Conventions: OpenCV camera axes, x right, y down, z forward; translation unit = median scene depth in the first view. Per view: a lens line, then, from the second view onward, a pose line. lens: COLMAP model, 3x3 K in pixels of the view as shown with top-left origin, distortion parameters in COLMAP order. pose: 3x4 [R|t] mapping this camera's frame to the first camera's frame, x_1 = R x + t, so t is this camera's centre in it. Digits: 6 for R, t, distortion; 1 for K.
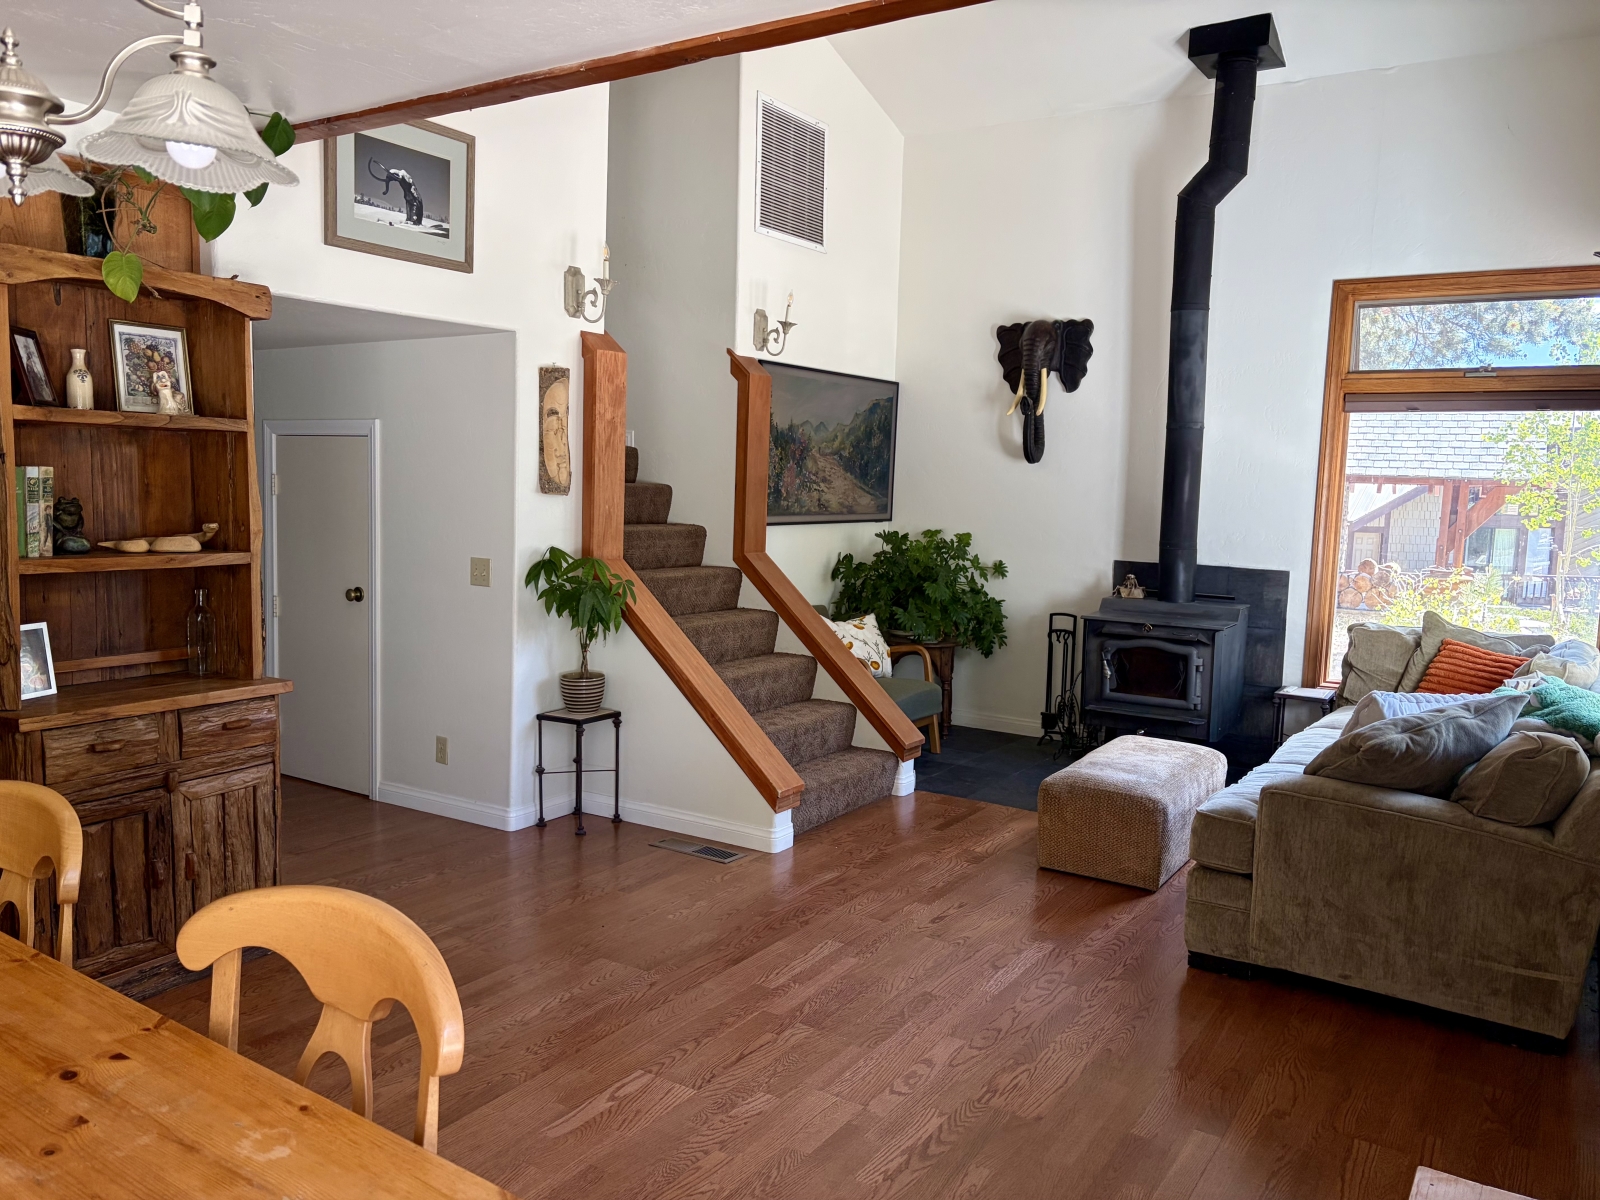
lens RADIAL K [[1207.1, 0, 800.0], [0, 1207.1, 600.0], [0, 0, 1]] dist [0.092815, -0.134805]
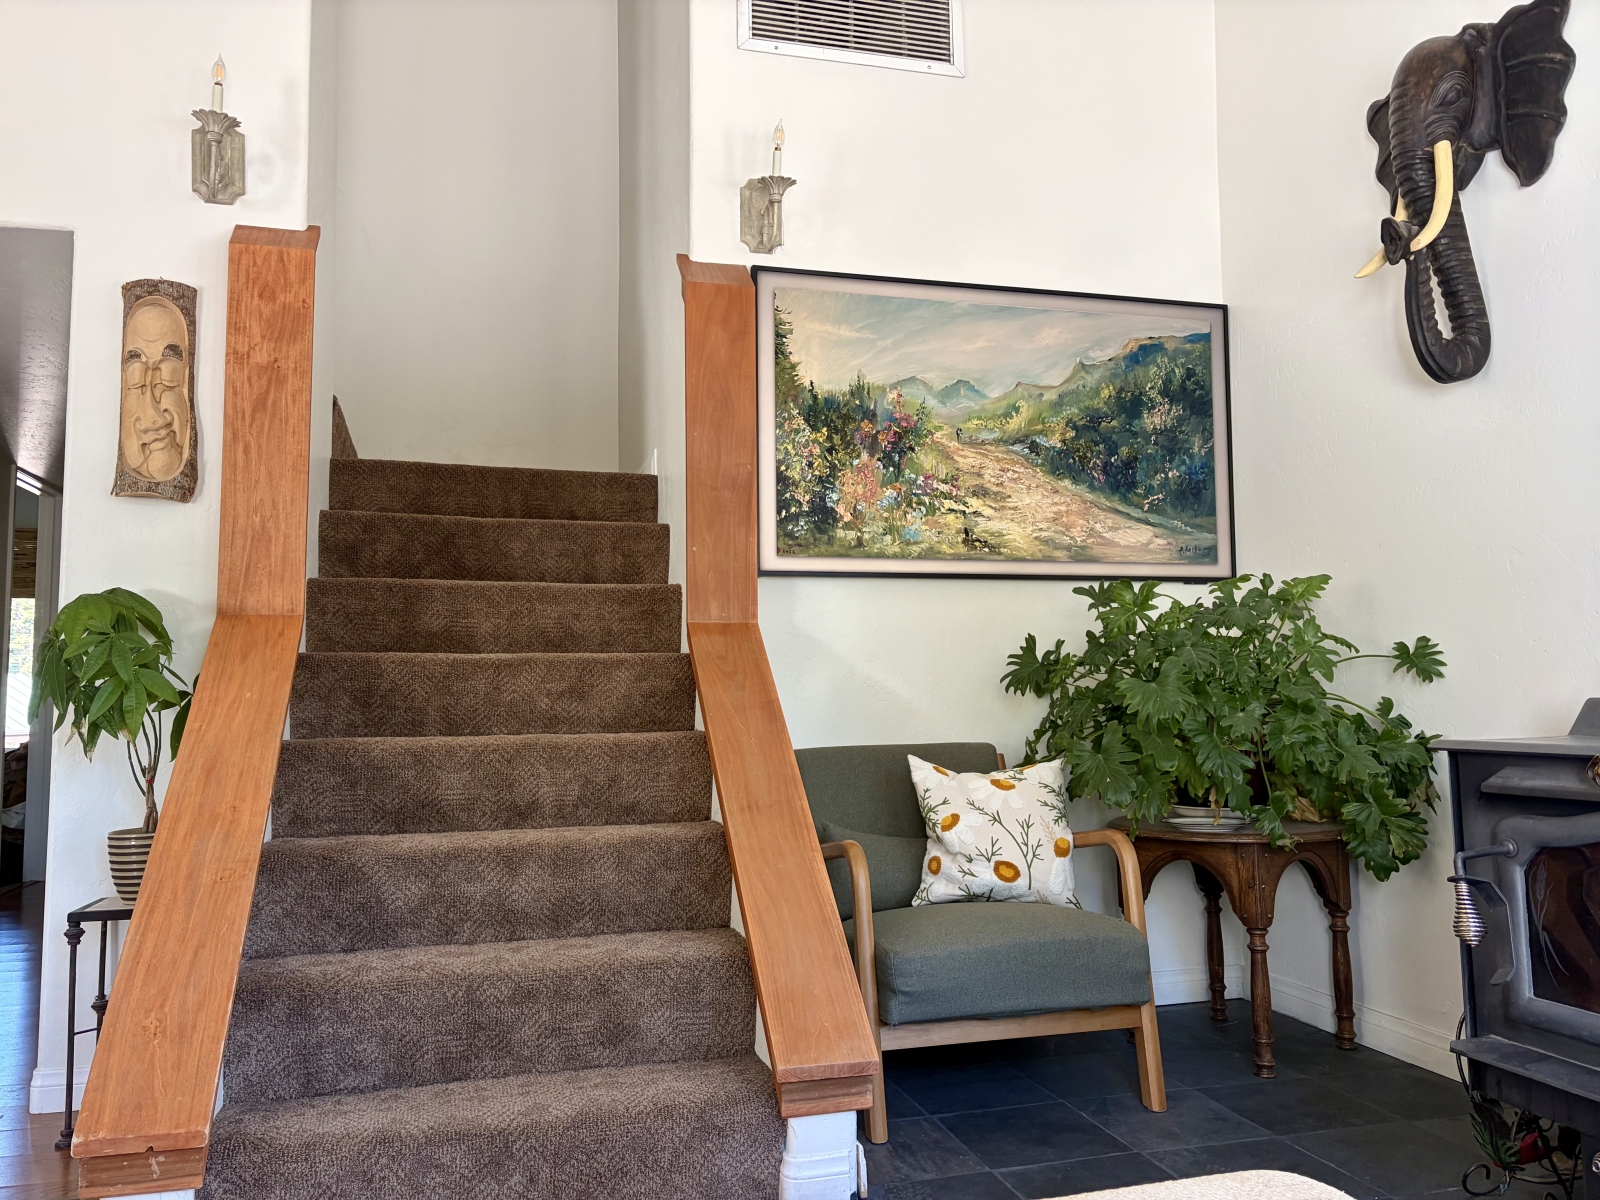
lens RADIAL K [[1256.1, 0, 794.2], [0, 1256.1, 568.3], [0, 0, 1]] dist [0.043036, -0.001652]
pose [[0.749005, -0.103453, -0.654438, 0.342666], [-0.035140, 0.980142, -0.195157, 0.041639], [0.661632, 0.169171, 0.730496, 0.649450]]
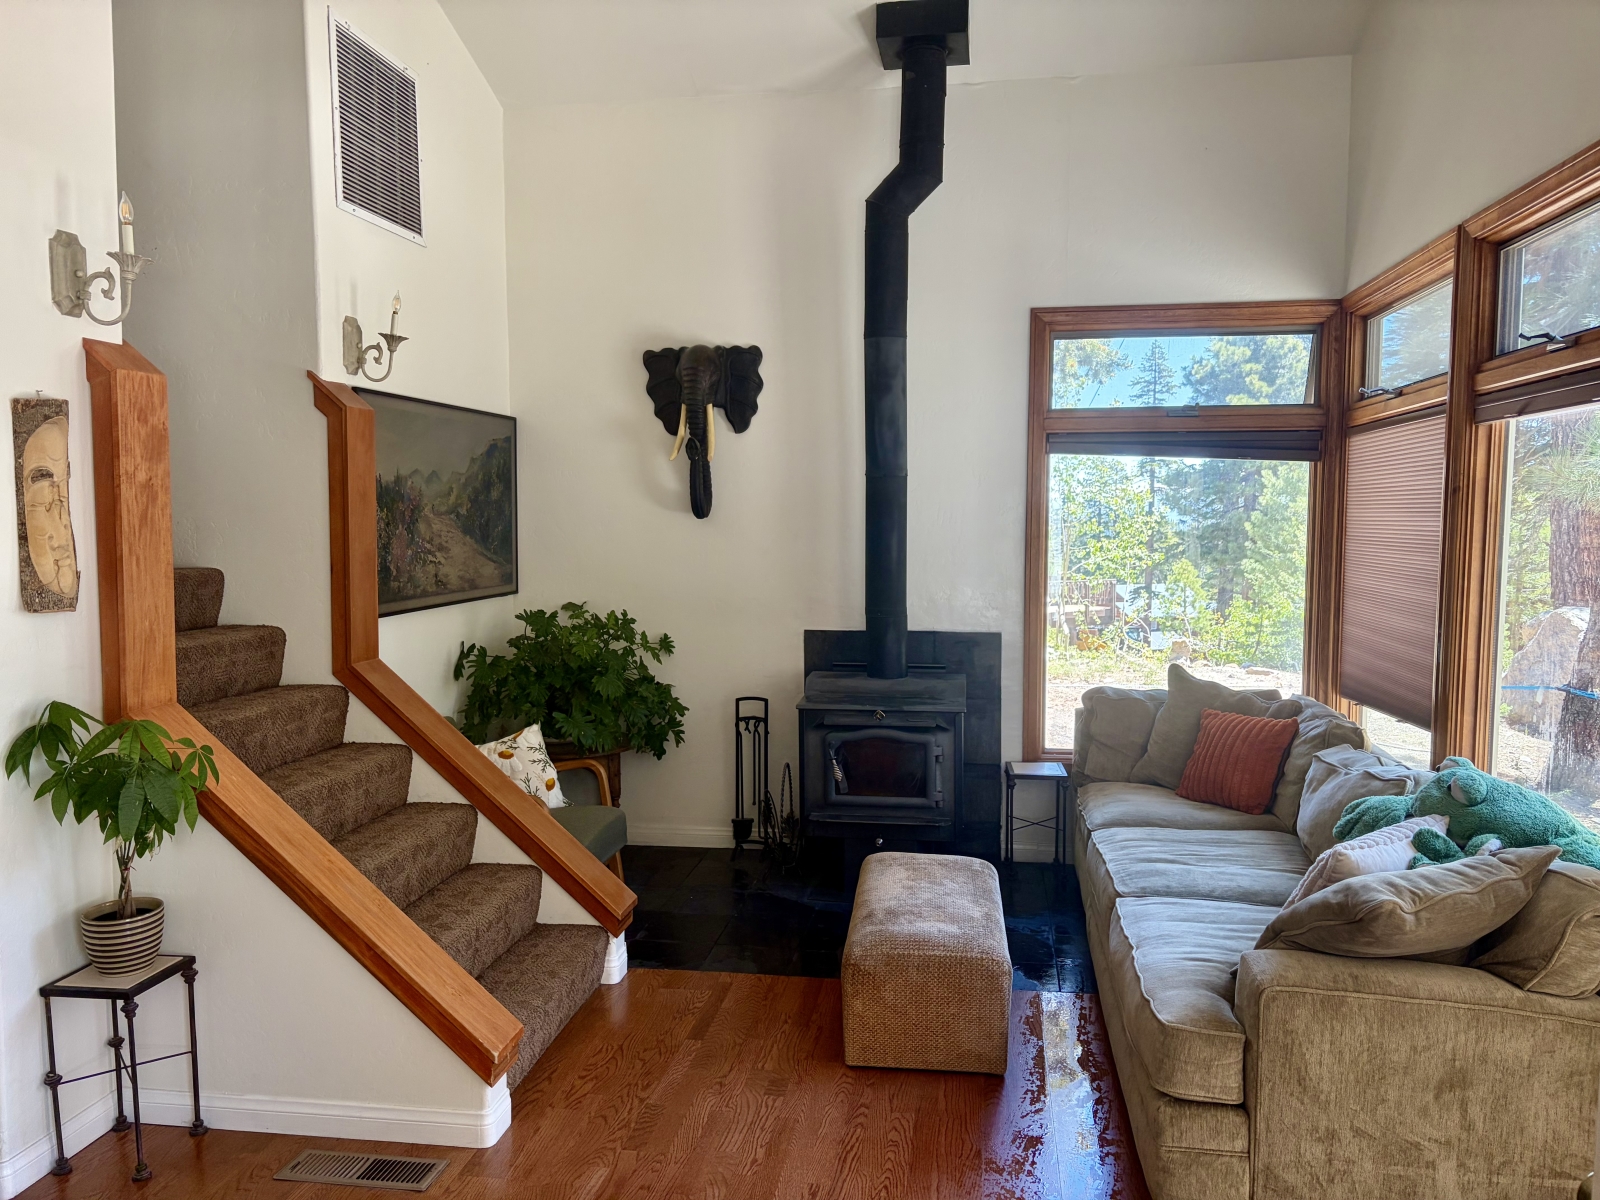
lens RADIAL K [[1212.9, 0, 800.0], [0, 1212.9, 600.0], [0, 0, 1]] dist [0.050527, -0.063352]
pose [[0.915351, -0.060339, 0.398111, -0.088453], [0.069278, 0.997565, -0.008093, -0.052434], [-0.396653, 0.034988, 0.917302, 0.257056]]
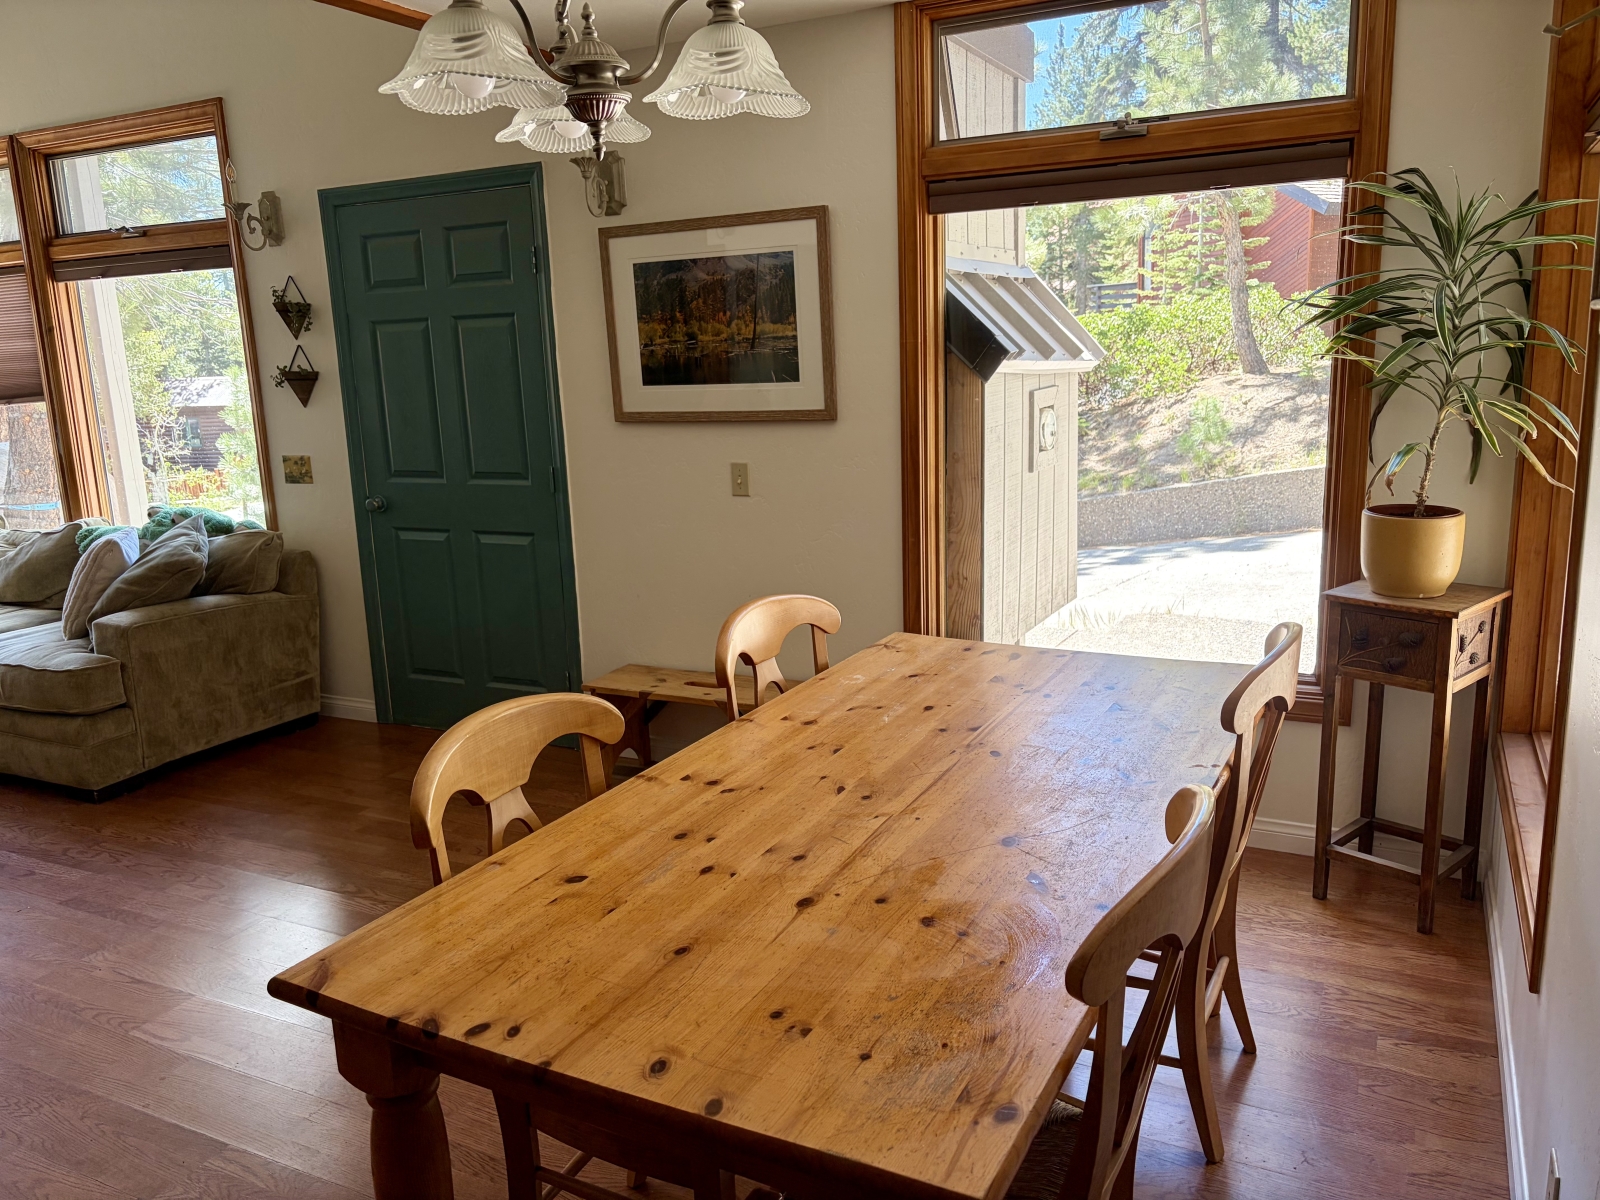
lens RADIAL K [[1212.9, 0, 800.0], [0, 1212.9, 600.0], [0, 0, 1]] dist [0.050527, -0.063352]
pose [[-0.103285, -0.232108, 0.967191, -0.503948], [0.139487, 0.959402, 0.245135, -0.044299], [-0.984823, 0.160229, -0.066716, 0.251468]]
